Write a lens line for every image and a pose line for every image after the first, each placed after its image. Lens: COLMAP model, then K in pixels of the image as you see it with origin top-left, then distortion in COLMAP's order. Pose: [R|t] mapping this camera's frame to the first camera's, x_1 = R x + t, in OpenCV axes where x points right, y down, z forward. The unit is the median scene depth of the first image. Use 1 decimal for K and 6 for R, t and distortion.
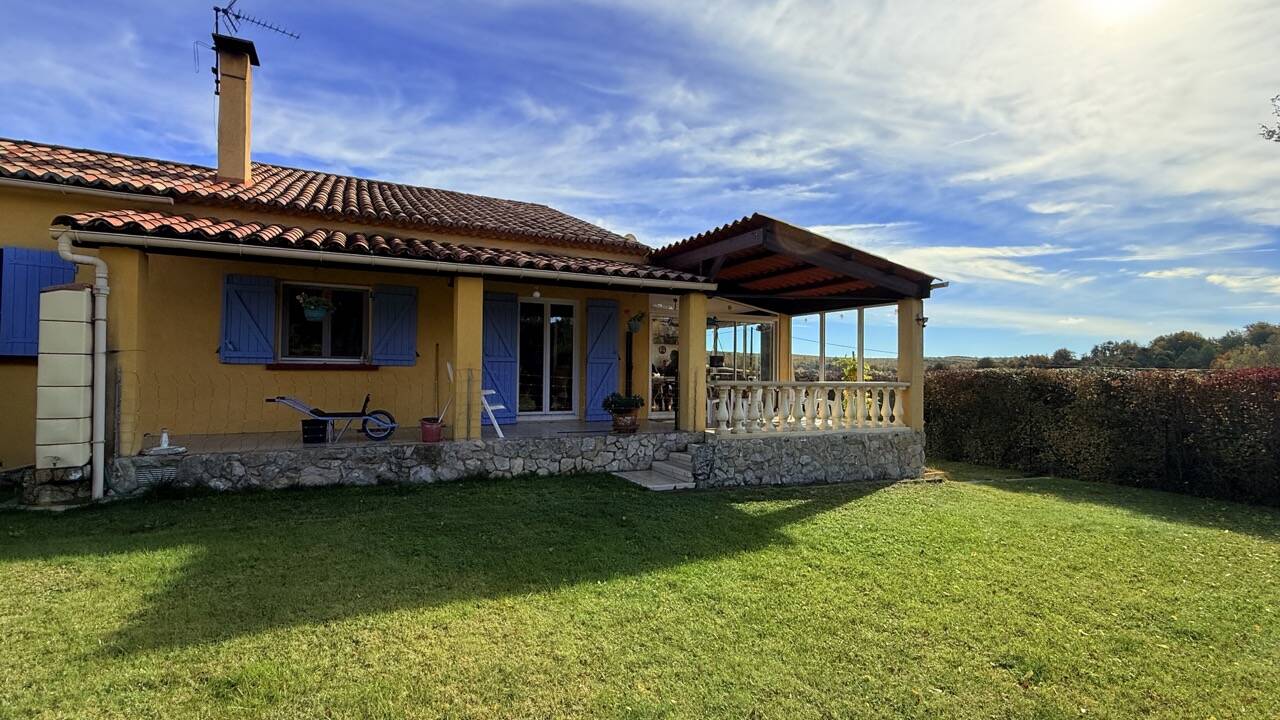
lens RADIAL K [[556.5, 0, 640.0], [0, 556.5, 360.0], [0, 0, 1]] dist [-0.000112, 0.000090]
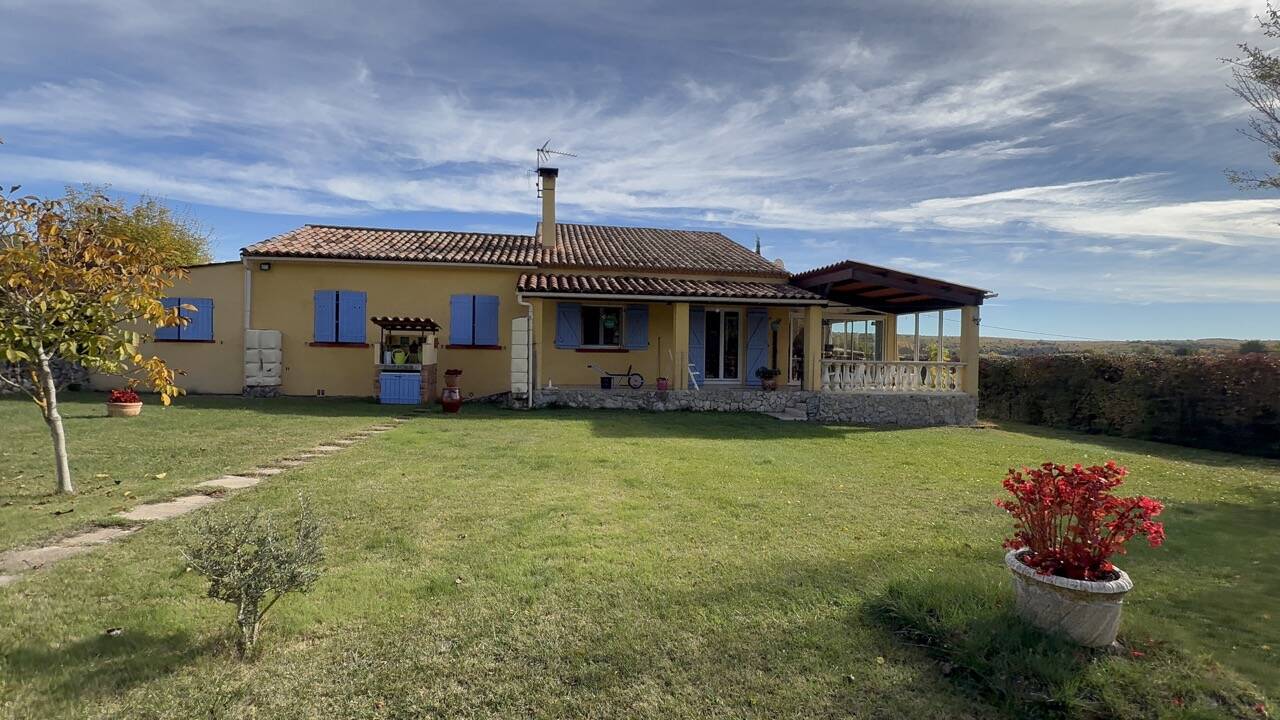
lens RADIAL K [[611.8, 0, 640.0], [0, 611.8, 360.0], [0, 0, 1]] dist [-0.019464, 0.000010]
pose [[0.961417, 0.008682, -0.274959, 0.014400], [-0.000568, 0.999562, 0.029577, -0.002014], [0.275095, -0.028280, 0.961001, -0.119162]]
